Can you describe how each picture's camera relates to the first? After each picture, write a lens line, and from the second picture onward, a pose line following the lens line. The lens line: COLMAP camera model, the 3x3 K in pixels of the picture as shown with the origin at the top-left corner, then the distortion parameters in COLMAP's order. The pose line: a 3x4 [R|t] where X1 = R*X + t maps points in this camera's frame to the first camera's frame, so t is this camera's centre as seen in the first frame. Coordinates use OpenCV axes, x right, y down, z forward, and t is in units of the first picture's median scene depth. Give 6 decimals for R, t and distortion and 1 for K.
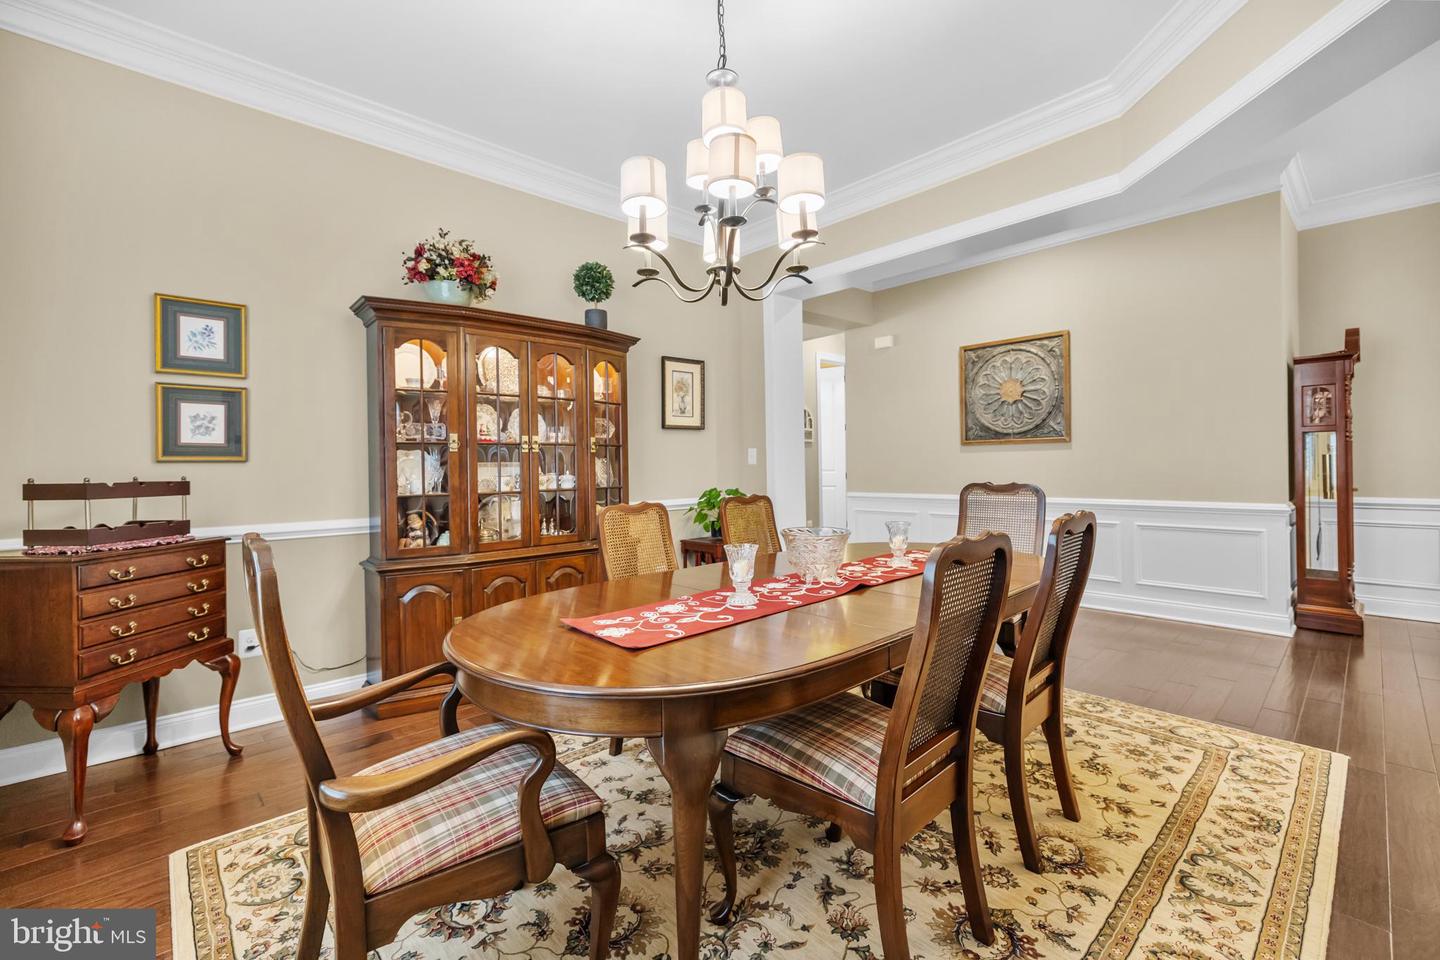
lens RADIAL K [[592.6, 0, 716.9], [0, 592.6, 488.8], [0, 0, 1]] dist [-0.018026, 0.000250]
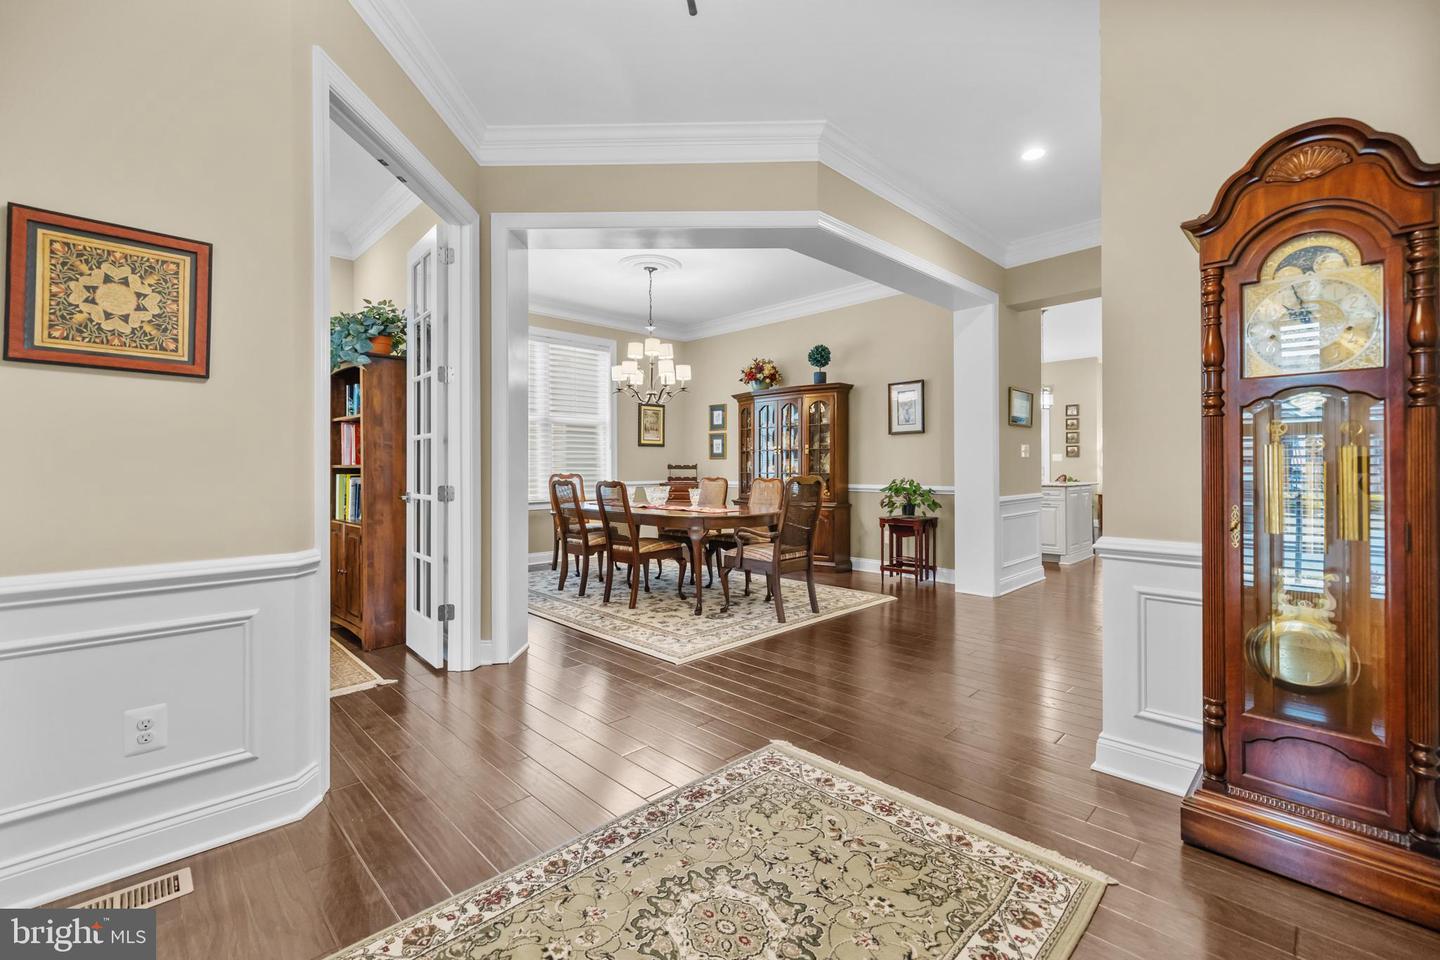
lens RADIAL K [[621.3, 0, 715.5], [0, 621.3, 435.4], [0, 0, 1]] dist [0.000989, -0.000028]
pose [[0.034353, -0.033569, -0.998846, 3.552450], [-0.033426, 0.998838, -0.034719, -0.083995], [0.998851, 0.034580, 0.033191, 1.357661]]
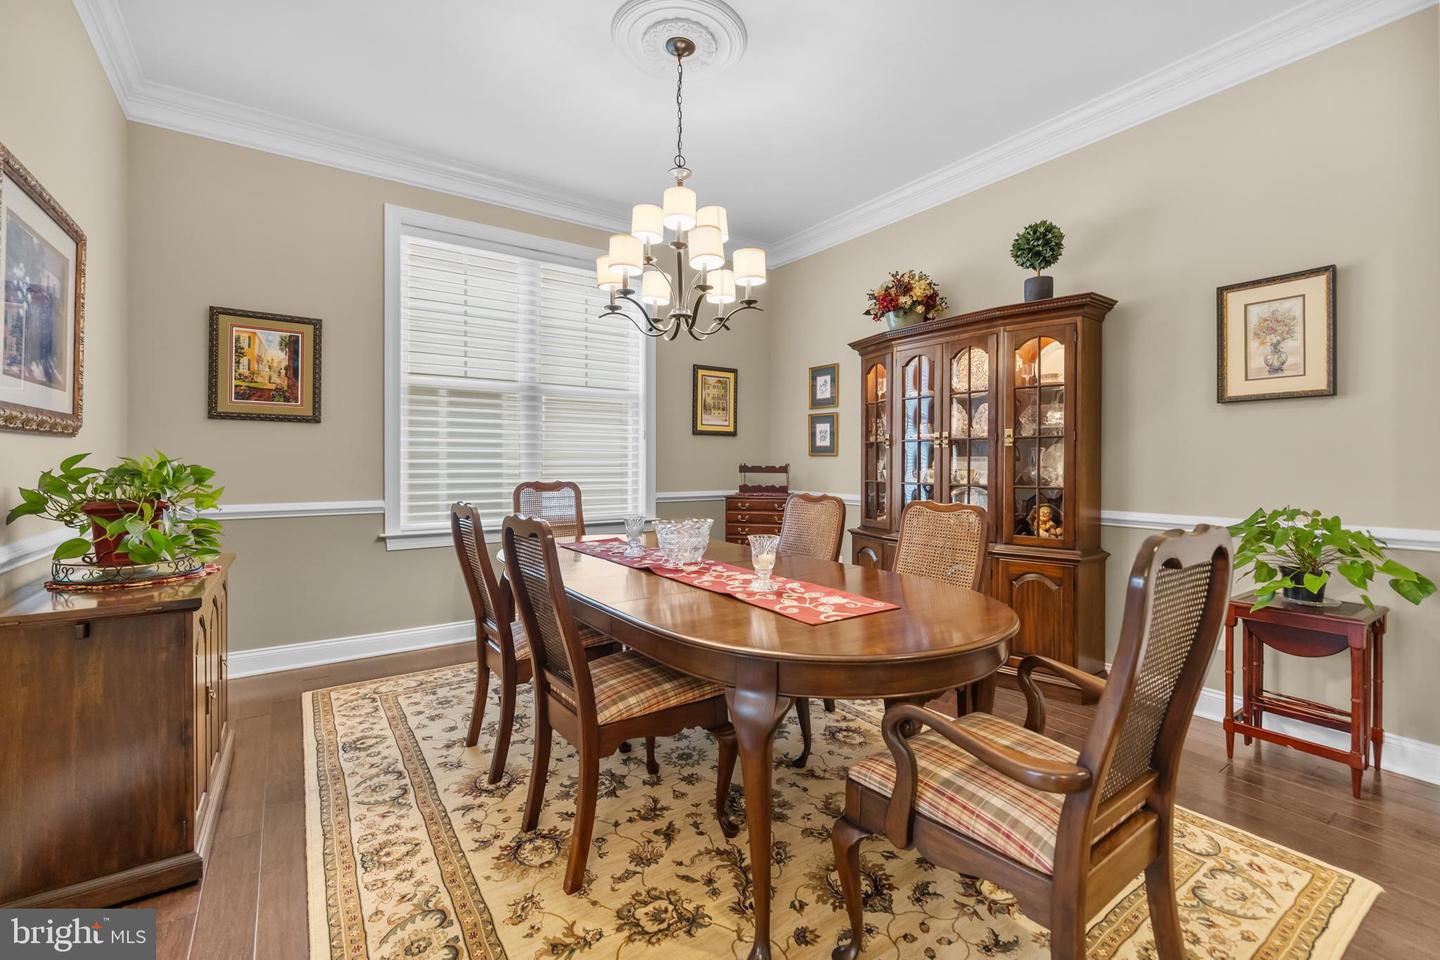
lens RADIAL K [[621.3, 0, 715.5], [0, 621.3, 435.4], [0, 0, 1]] dist [0.000989, -0.000028]
pose [[-0.129834, -0.027578, -0.991152, 1.620220], [-0.037027, 0.999051, -0.022948, -0.080754], [0.990844, 0.033720, -0.130732, 1.419484]]
